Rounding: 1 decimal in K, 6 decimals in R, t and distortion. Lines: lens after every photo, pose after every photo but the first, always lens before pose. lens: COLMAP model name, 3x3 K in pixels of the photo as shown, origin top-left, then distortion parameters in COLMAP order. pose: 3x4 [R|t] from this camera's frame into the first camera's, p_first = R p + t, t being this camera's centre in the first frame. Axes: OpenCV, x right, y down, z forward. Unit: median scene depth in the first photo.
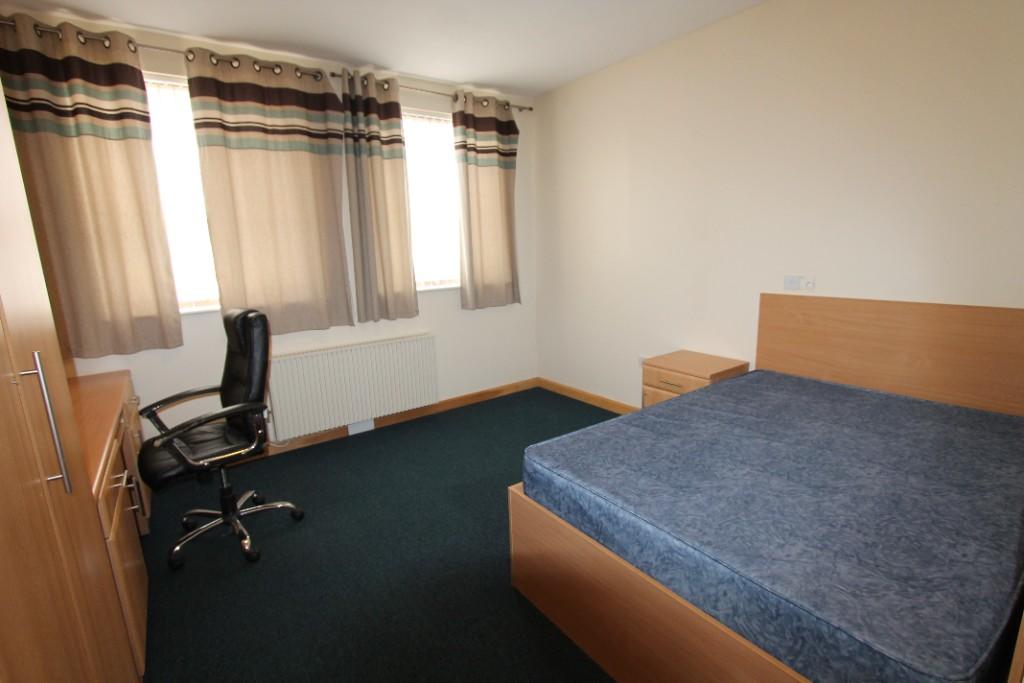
lens RADIAL K [[483.1, 0, 518.0], [0, 483.1, 344.9], [0, 0, 1]] dist [-0.006972, -0.000532]
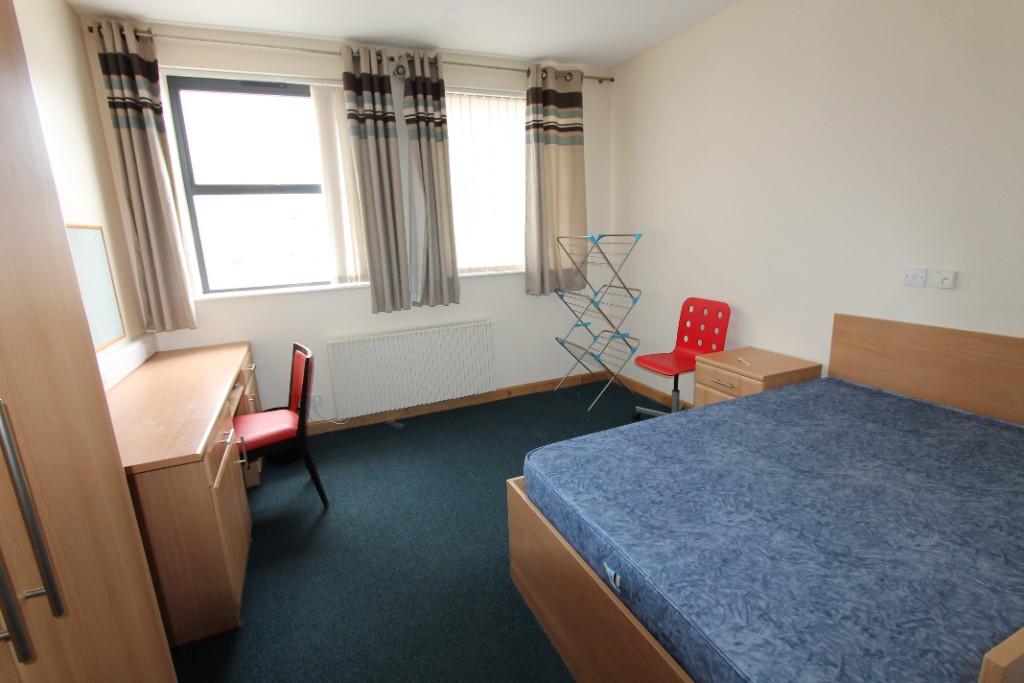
lens RADIAL K [[483.1, 0, 517.8], [0, 483.1, 345.7], [0, 0, 1]] dist [-0.006972, -0.000532]
pose [[0.970694, 0.054009, -0.234169, 0.121919], [-0.045837, 0.998140, 0.040204, -0.015027], [0.235905, -0.028292, 0.971364, 0.065869]]
